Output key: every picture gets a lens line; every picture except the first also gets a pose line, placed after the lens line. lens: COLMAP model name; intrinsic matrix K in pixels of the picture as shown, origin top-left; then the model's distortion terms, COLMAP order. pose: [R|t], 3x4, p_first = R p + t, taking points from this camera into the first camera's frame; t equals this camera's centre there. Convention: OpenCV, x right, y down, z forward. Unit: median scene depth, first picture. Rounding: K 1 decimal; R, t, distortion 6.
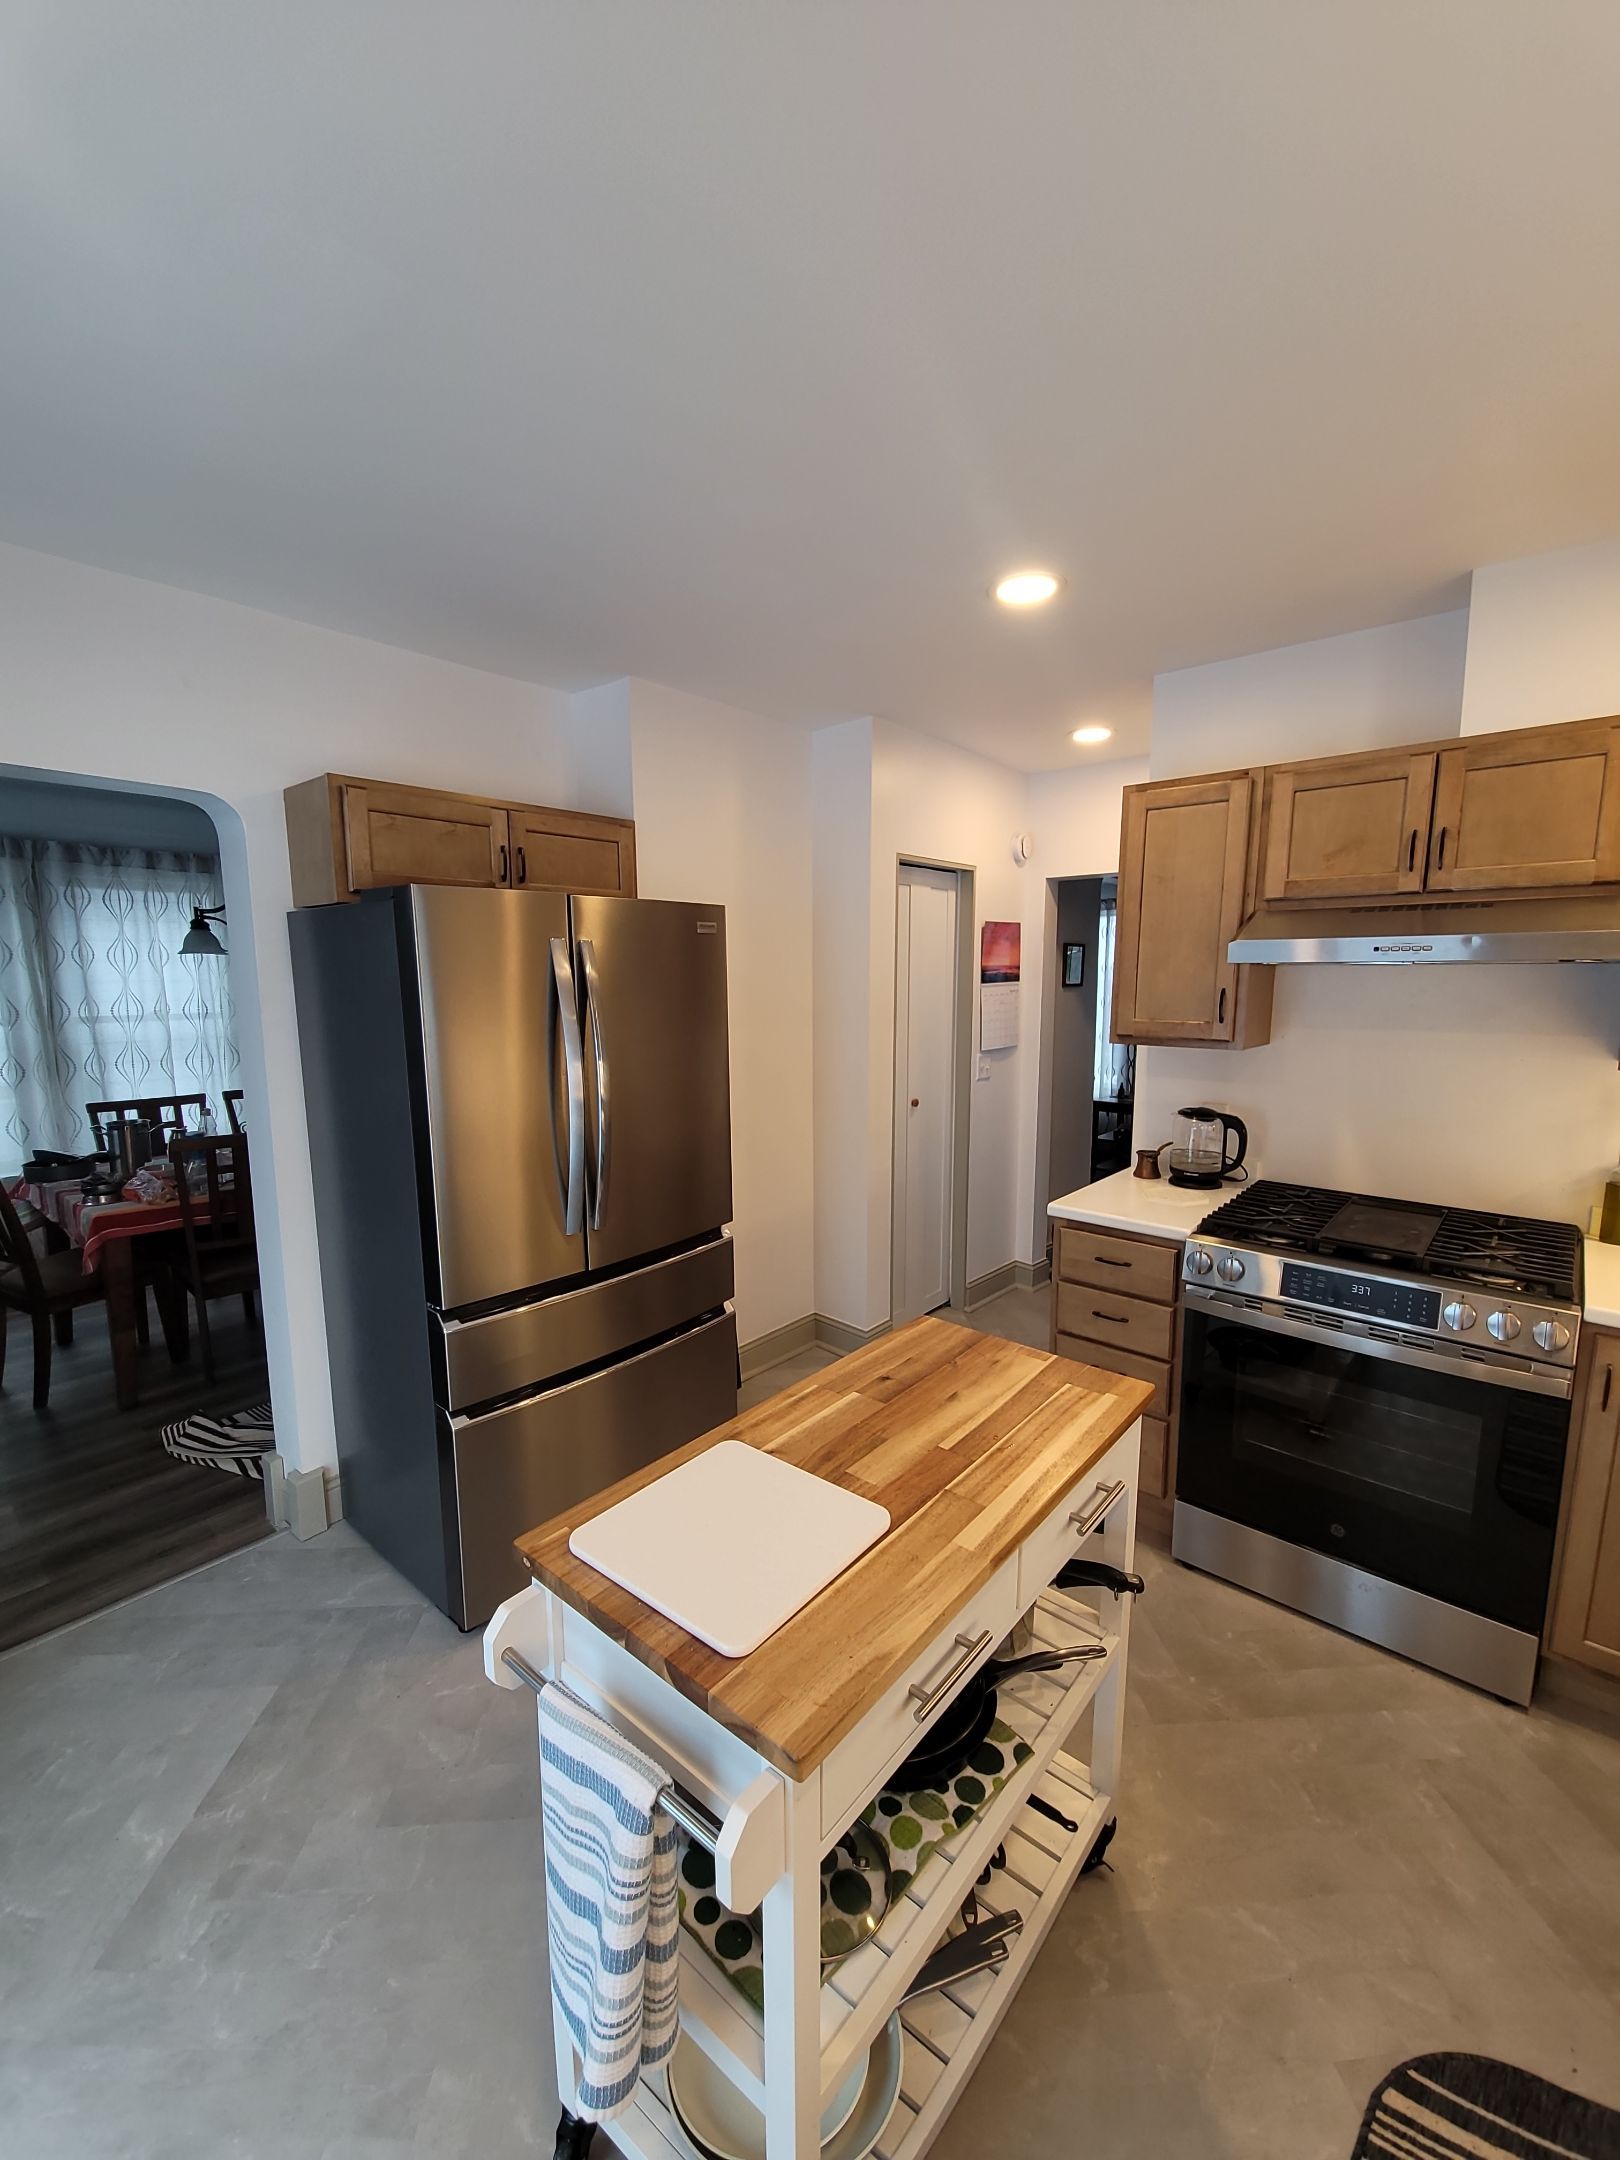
lens RADIAL K [[876.0, 0, 813.0], [0, 876.0, 1093.8], [0, 0, 1]] dist [0.009455, -0.004476]
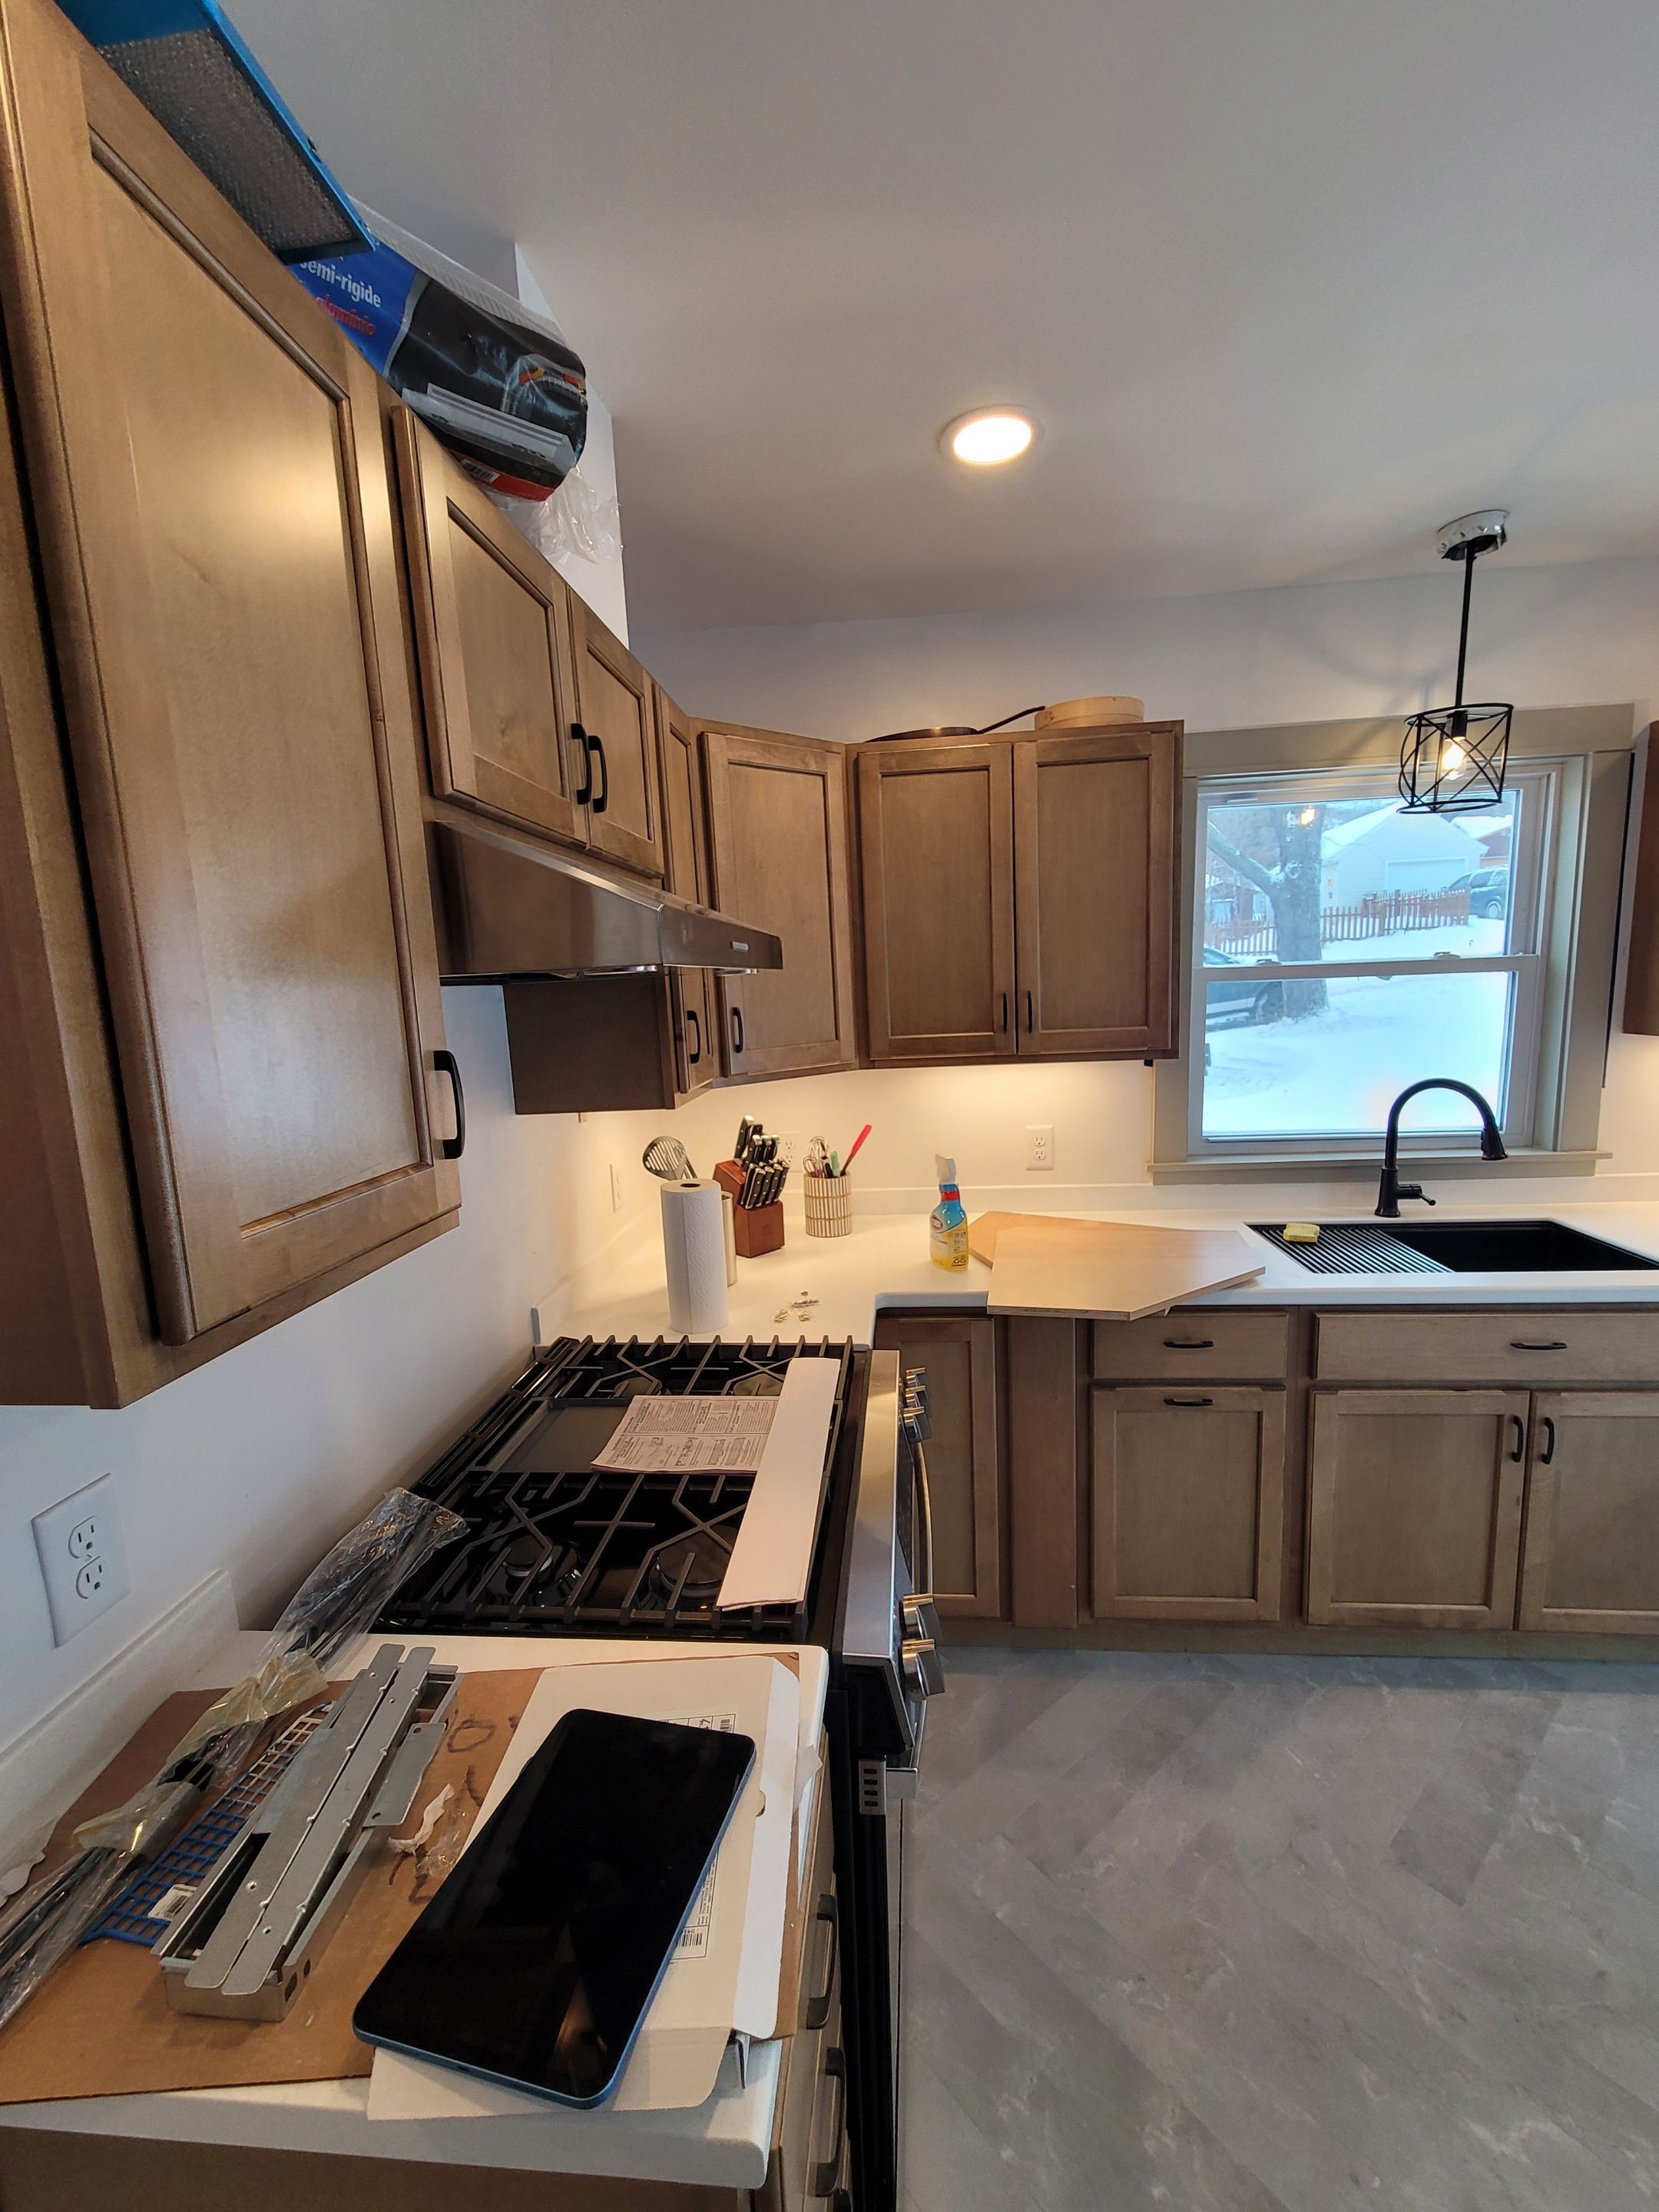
lens RADIAL K [[897.1, 0, 840.6], [0, 897.1, 1118.5], [0, 0, 1]] dist [0.009455, -0.004476]
pose [[-0.590689, -0.095118, 0.801274, 0.133294], [0.154447, 0.961339, 0.227976, -0.166818], [-0.791980, 0.258417, -0.553162, 1.196178]]
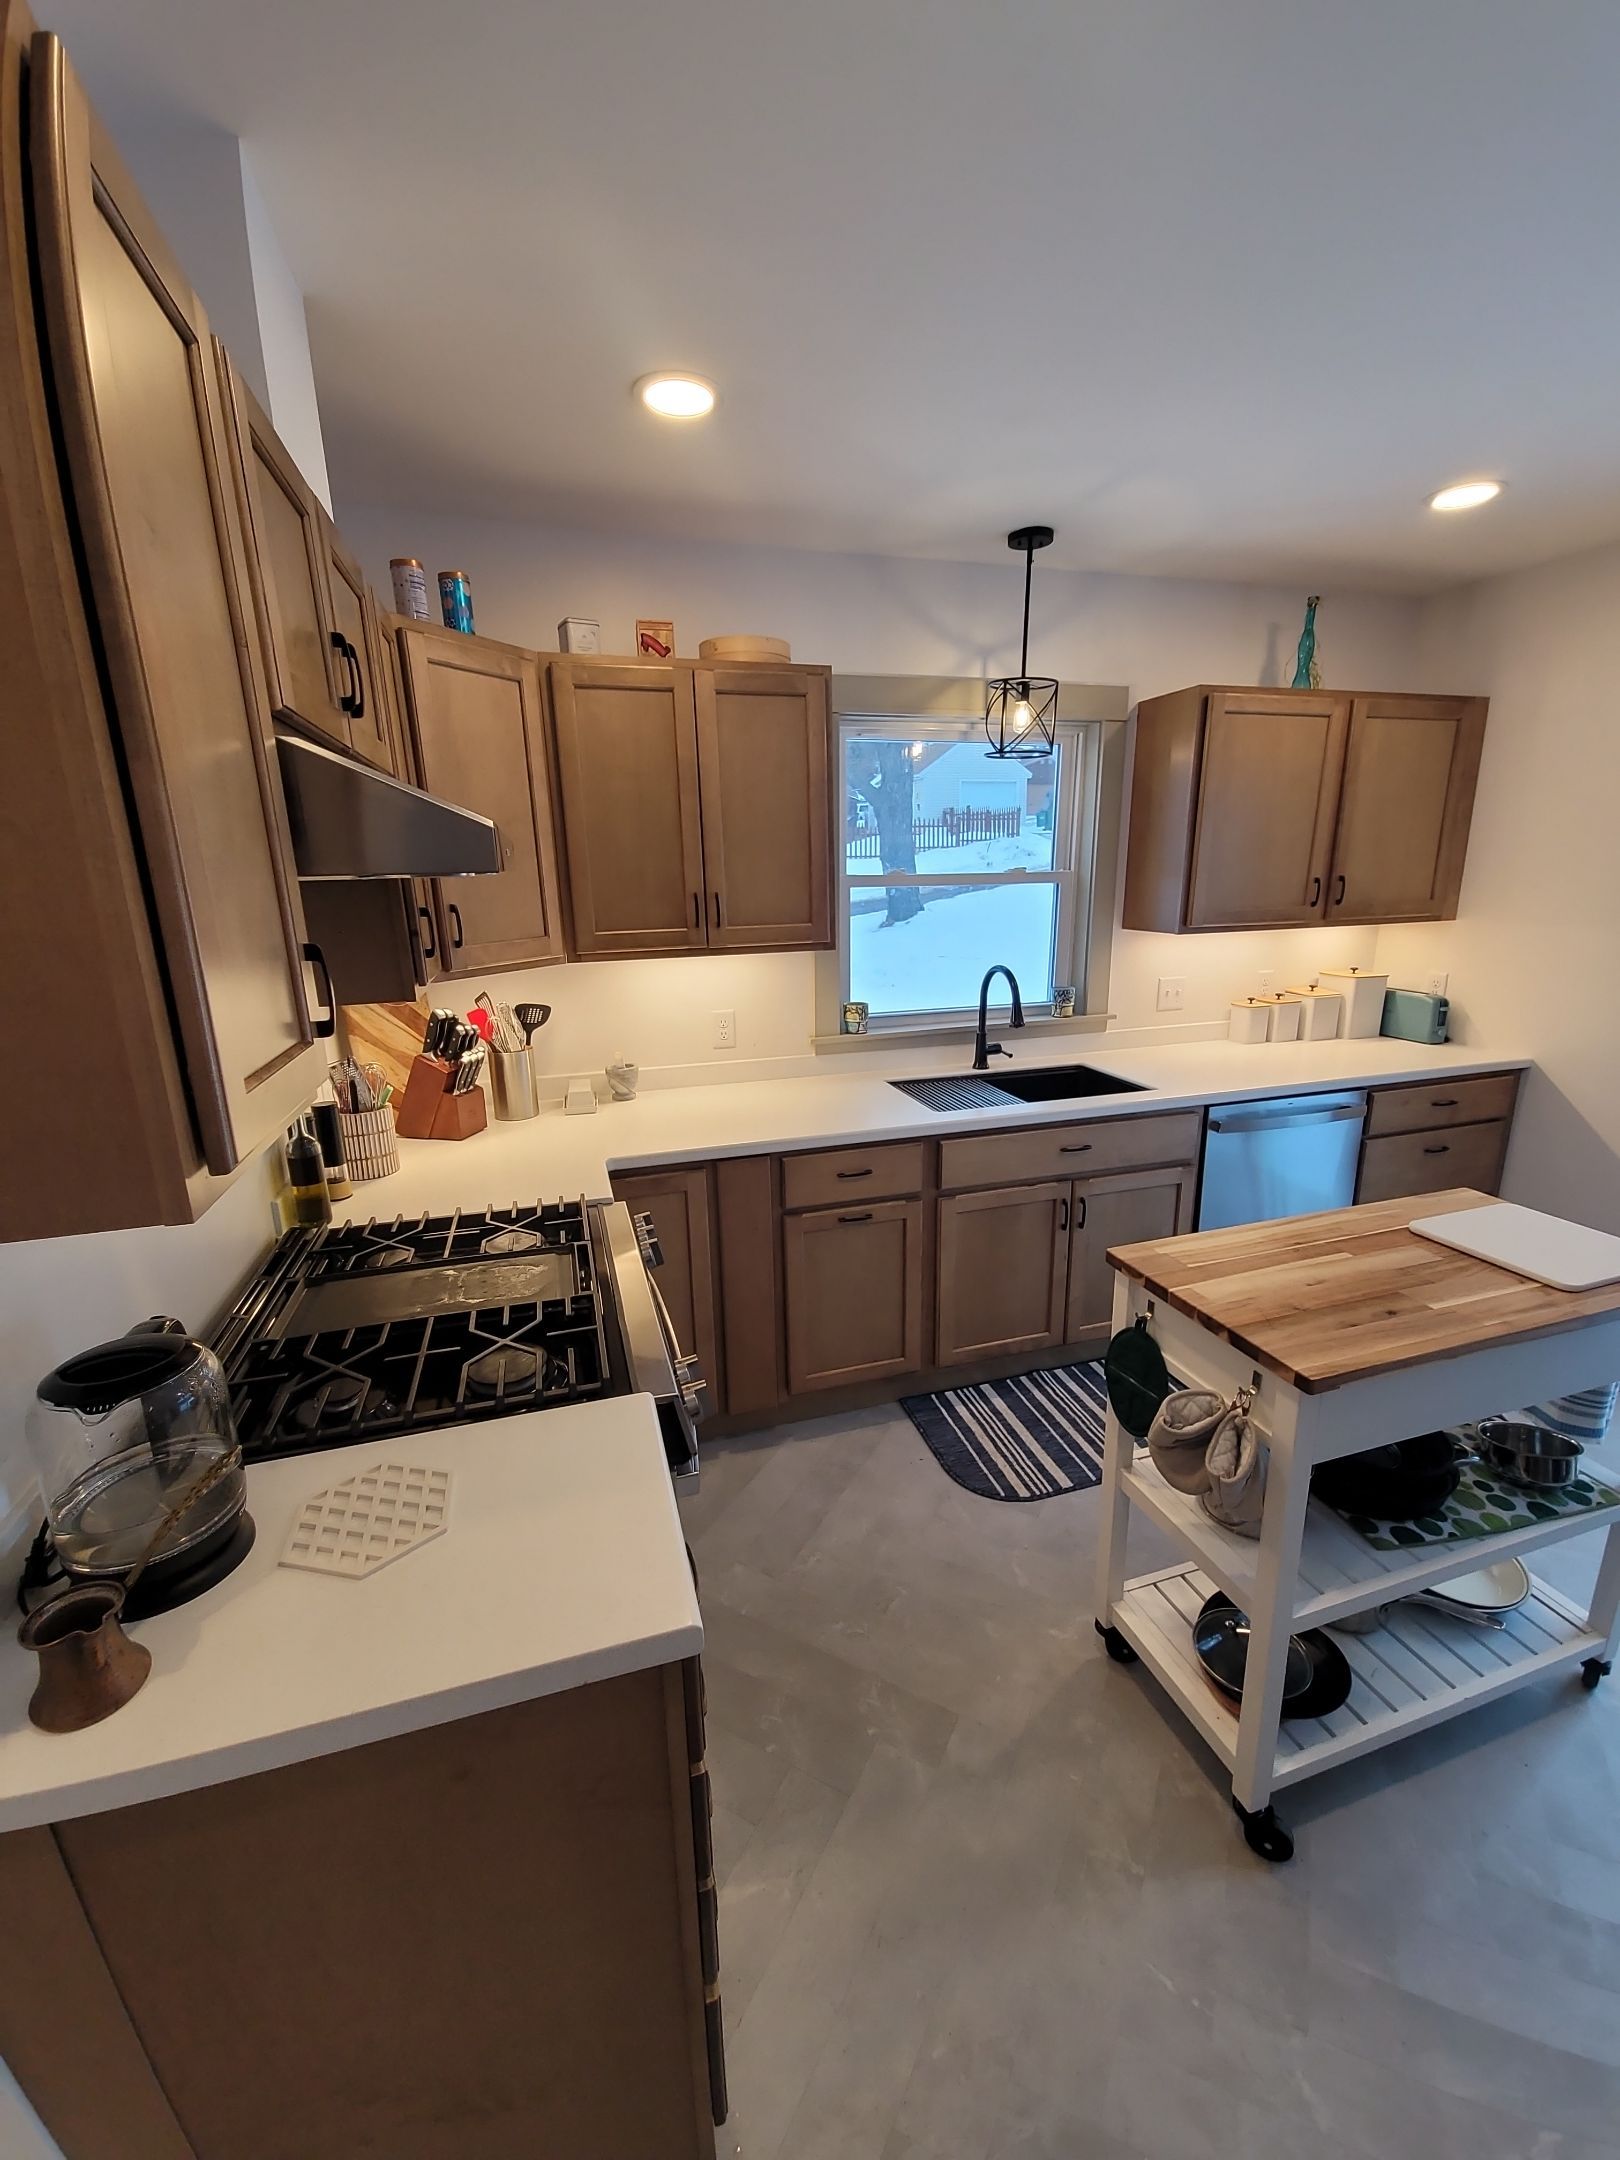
lens RADIAL K [[876.0, 0, 813.1], [0, 876.0, 1092.5], [0, 0, 1]] dist [0.009455, -0.004476]
pose [[-0.848148, -0.114622, 0.517210, 0.101682], [0.093989, 0.928265, 0.359847, -0.197410], [-0.521355, 0.353816, -0.776533, 1.342186]]
